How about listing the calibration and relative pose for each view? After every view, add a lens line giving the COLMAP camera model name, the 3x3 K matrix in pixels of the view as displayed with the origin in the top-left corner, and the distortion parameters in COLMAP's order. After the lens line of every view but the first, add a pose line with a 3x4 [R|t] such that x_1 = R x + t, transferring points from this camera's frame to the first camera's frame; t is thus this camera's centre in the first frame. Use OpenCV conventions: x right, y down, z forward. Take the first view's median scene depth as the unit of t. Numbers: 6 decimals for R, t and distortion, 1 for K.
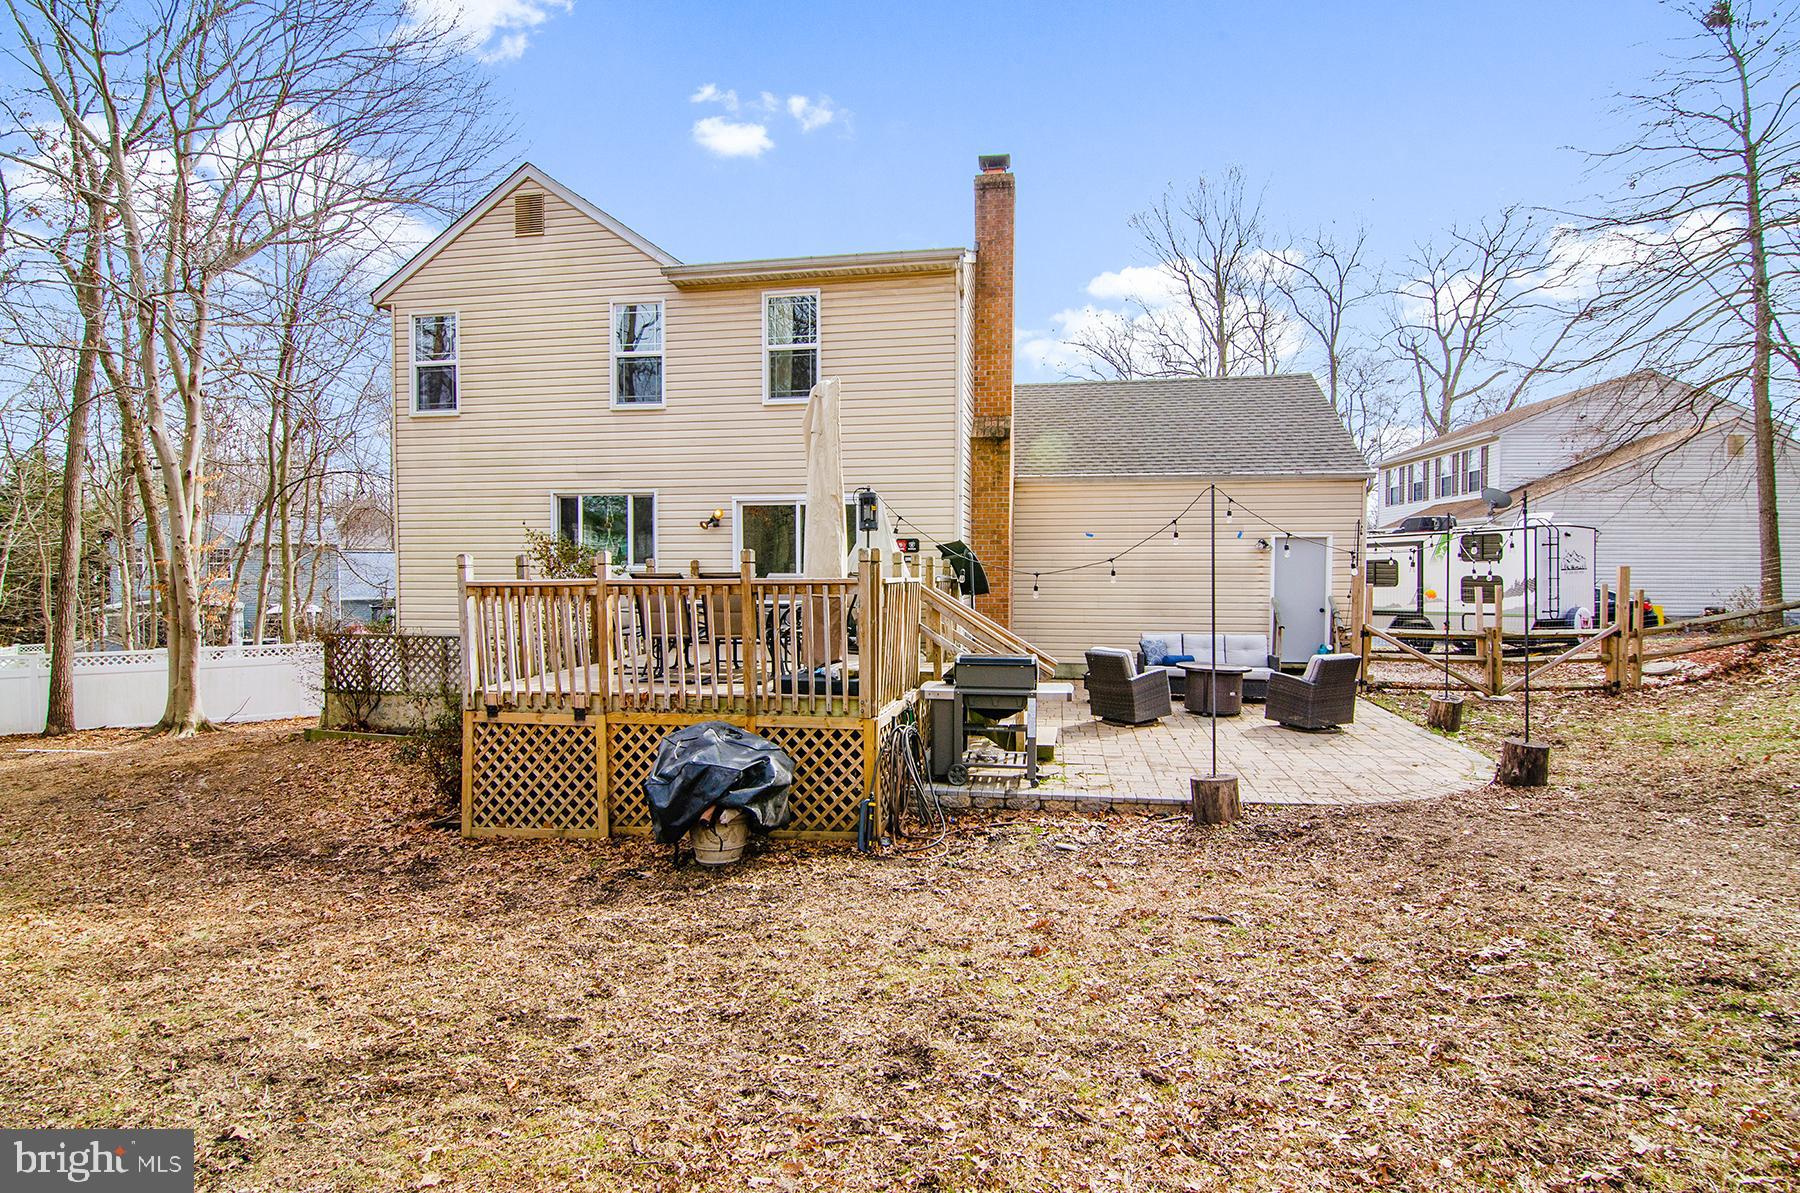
lens RADIAL K [[848.2, 0, 930.2], [0, 848.2, 625.8], [0, 0, 1]] dist [0.000425, -0.012796]
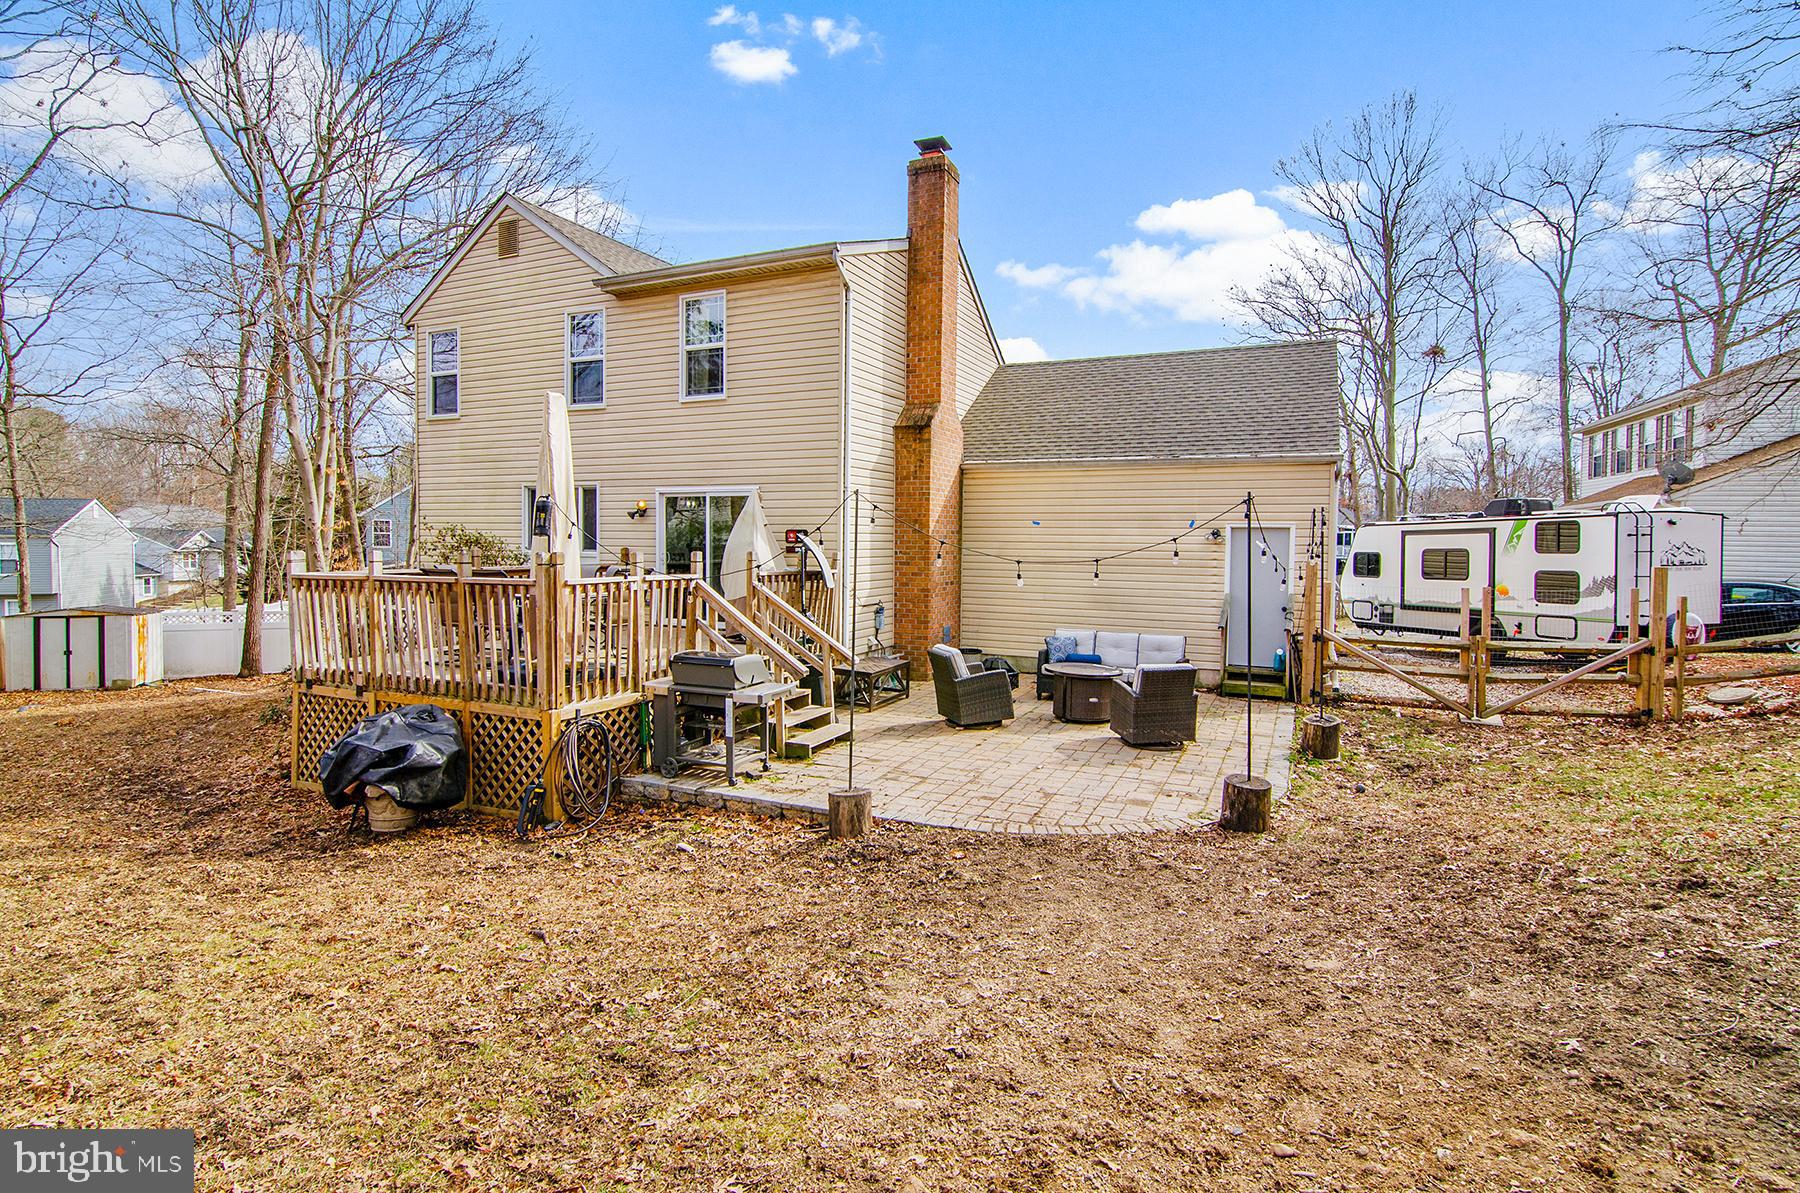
lens RADIAL K [[855.5, 0, 921.7], [0, 855.5, 600.3], [0, 0, 1]] dist [-0.001790, -0.010950]
pose [[0.967729, 0.027003, -0.250542, 0.338021], [-0.026118, 0.999635, 0.006857, -0.025599], [0.250636, -0.000092, 0.968081, 0.036606]]
